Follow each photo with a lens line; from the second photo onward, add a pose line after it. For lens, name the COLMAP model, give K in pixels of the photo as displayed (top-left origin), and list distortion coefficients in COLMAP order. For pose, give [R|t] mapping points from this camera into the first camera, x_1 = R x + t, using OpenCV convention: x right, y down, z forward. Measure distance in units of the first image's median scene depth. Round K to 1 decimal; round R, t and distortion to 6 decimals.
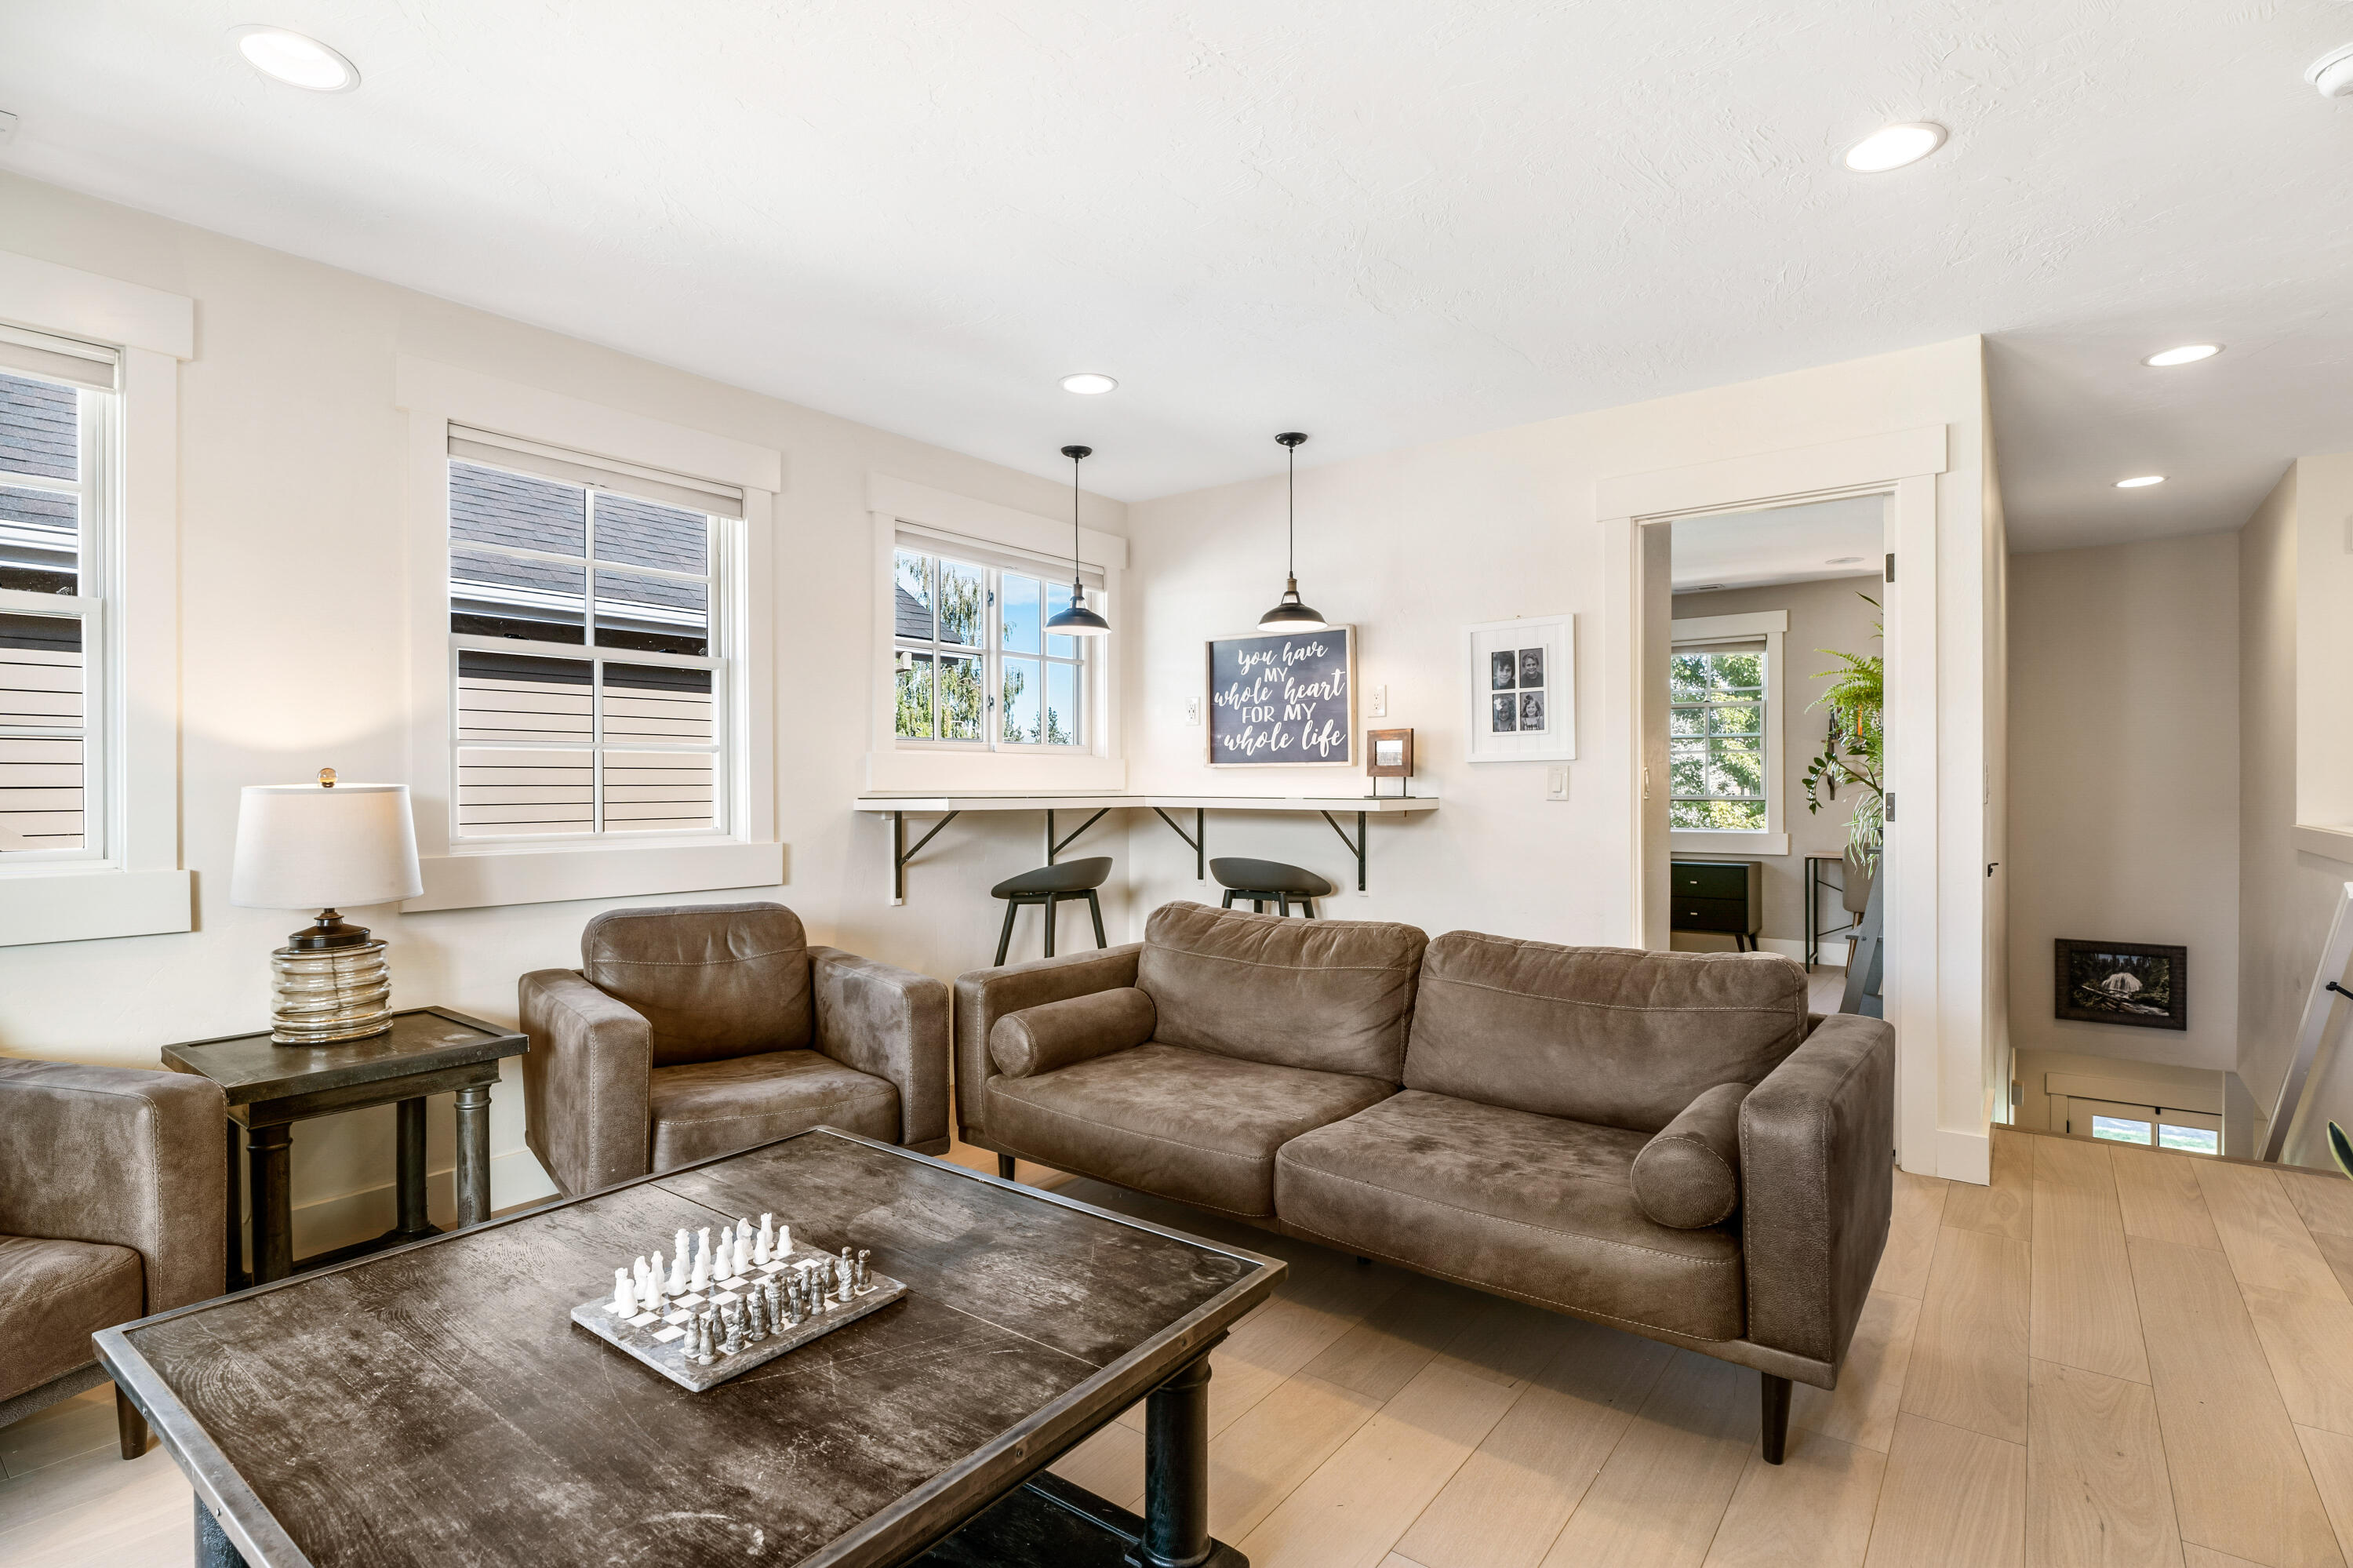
lens RADIAL K [[1129.0, 0, 1176.5], [0, 1129.0, 784.0], [0, 0, 1]] dist [-0.003500, 0.000540]
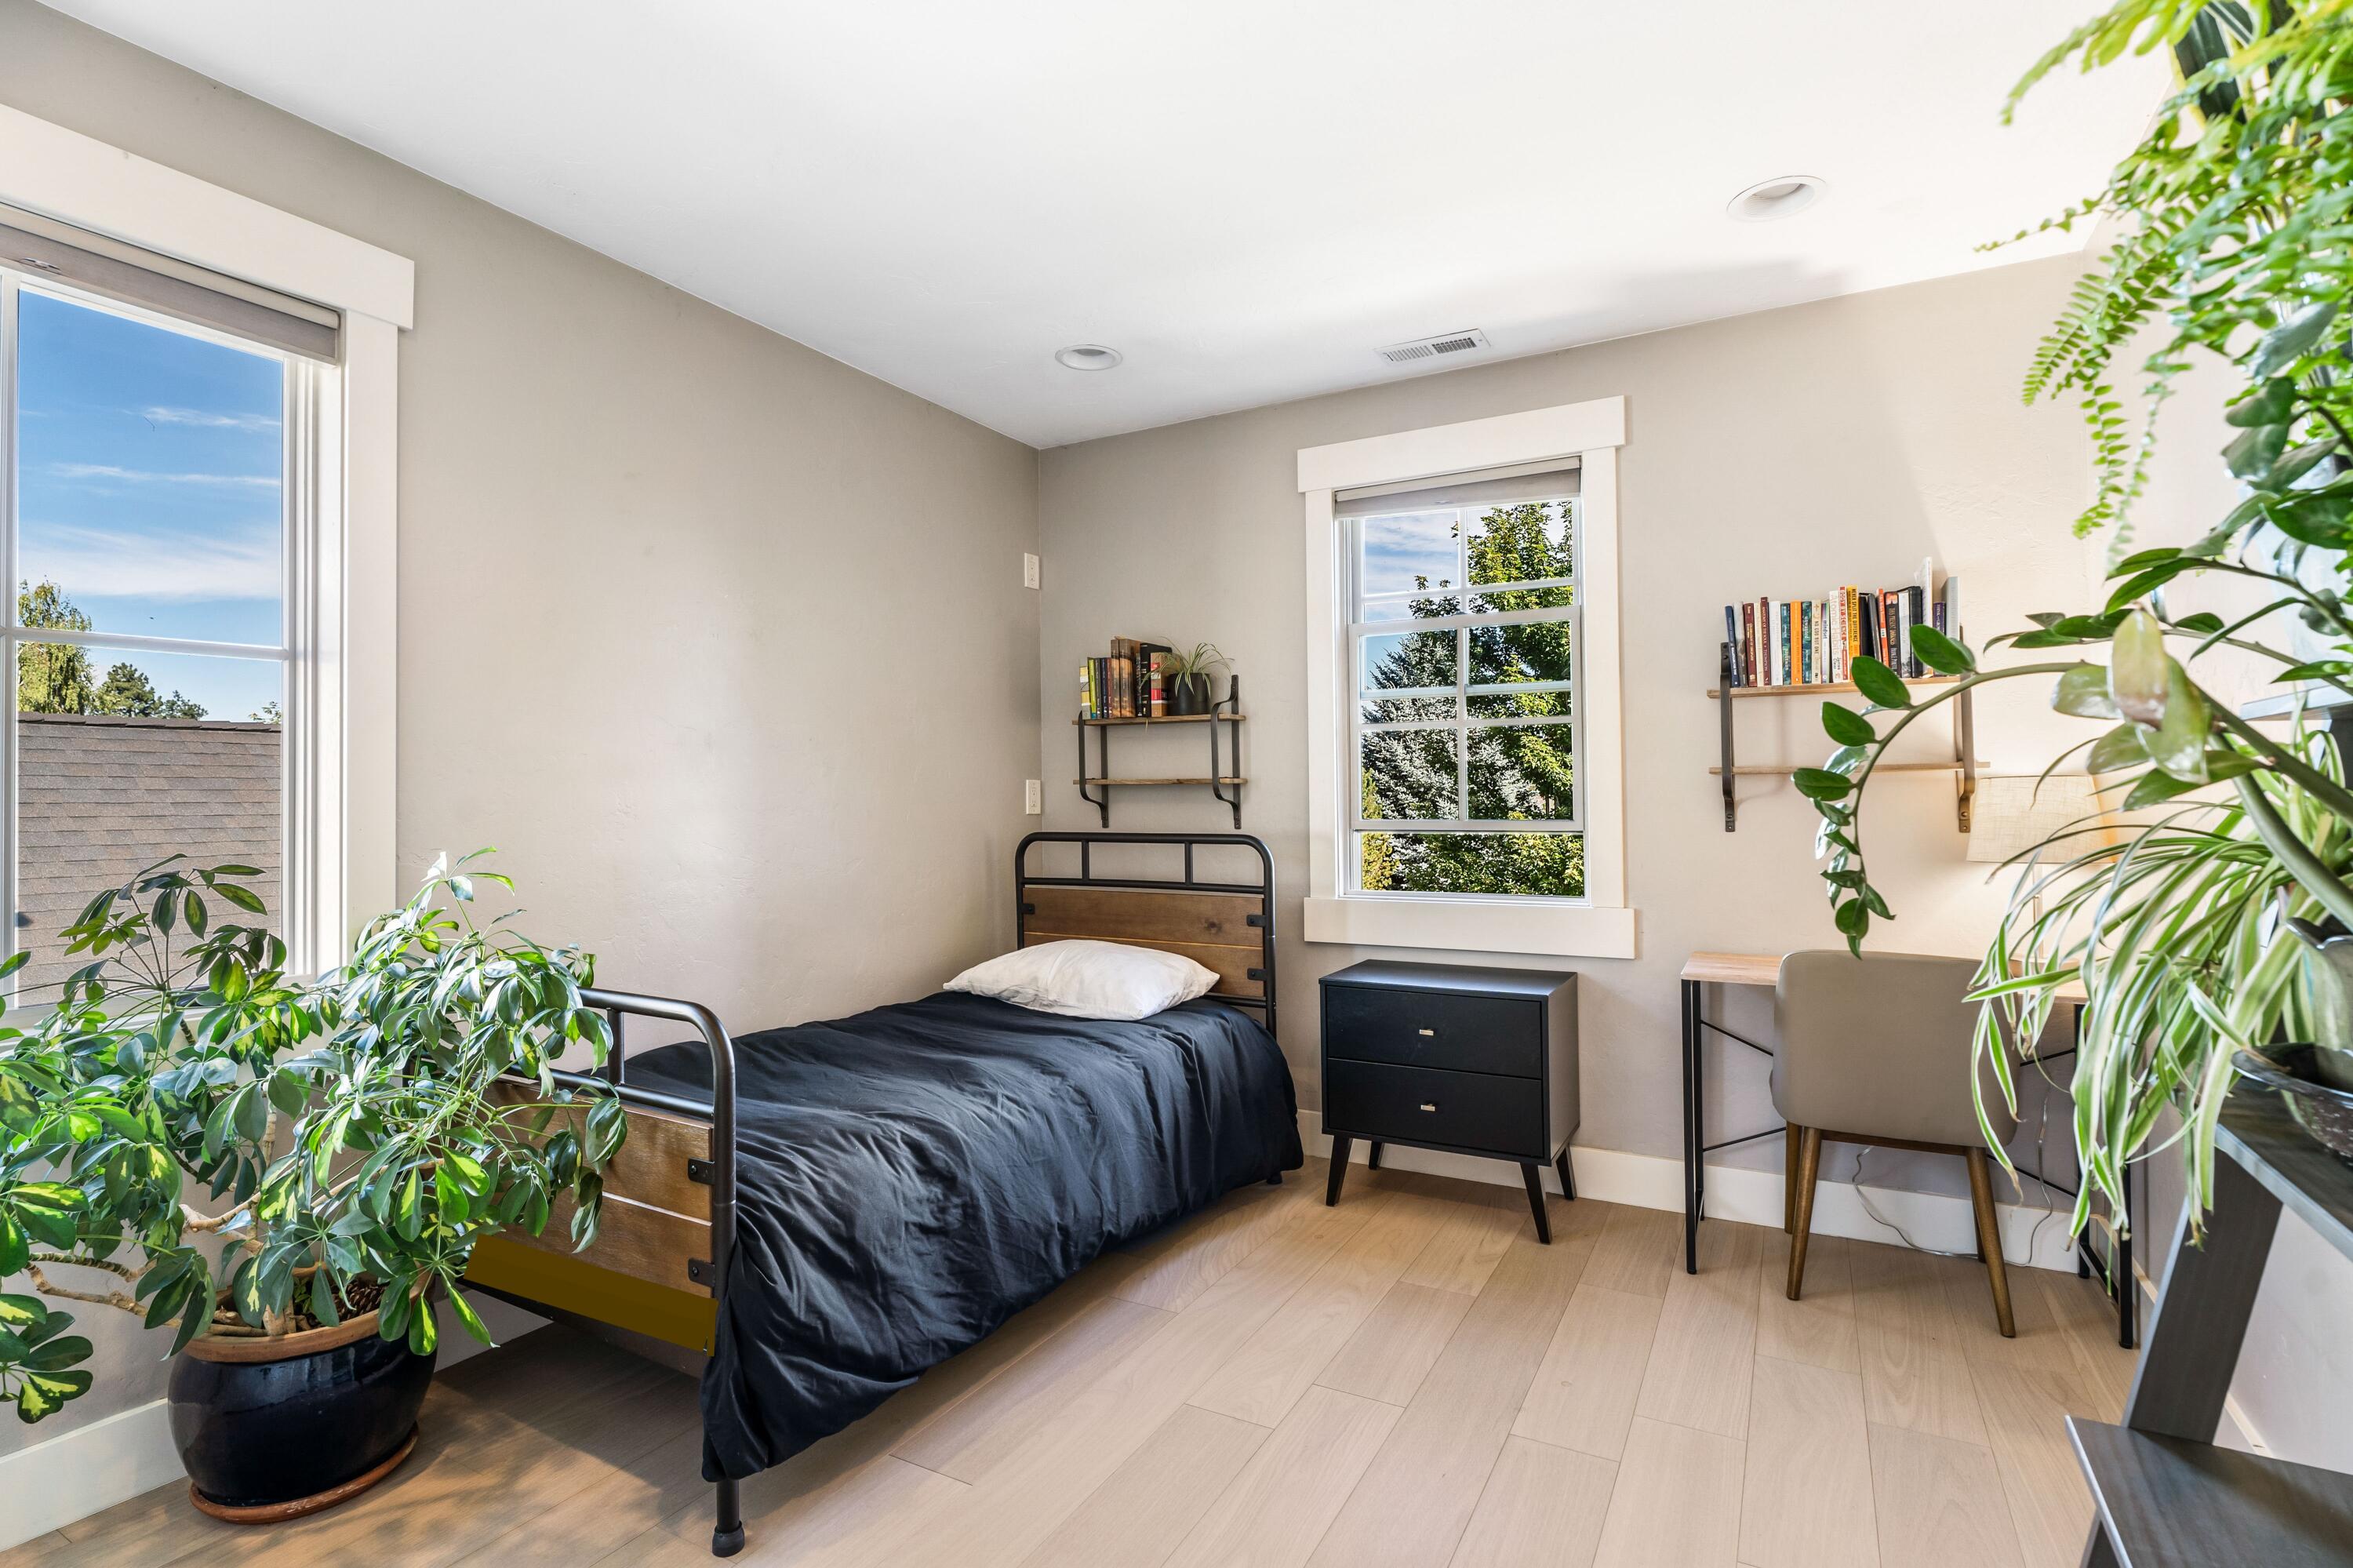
lens RADIAL K [[1129.0, 0, 1176.5], [0, 1129.0, 784.0], [0, 0, 1]] dist [-0.003500, 0.000540]
pose [[0.989475, -0.004164, 0.144644, 0.155519], [0.005673, 0.999934, -0.010026, -0.000152], [-0.144593, 0.010742, 0.989433, 0.303308]]
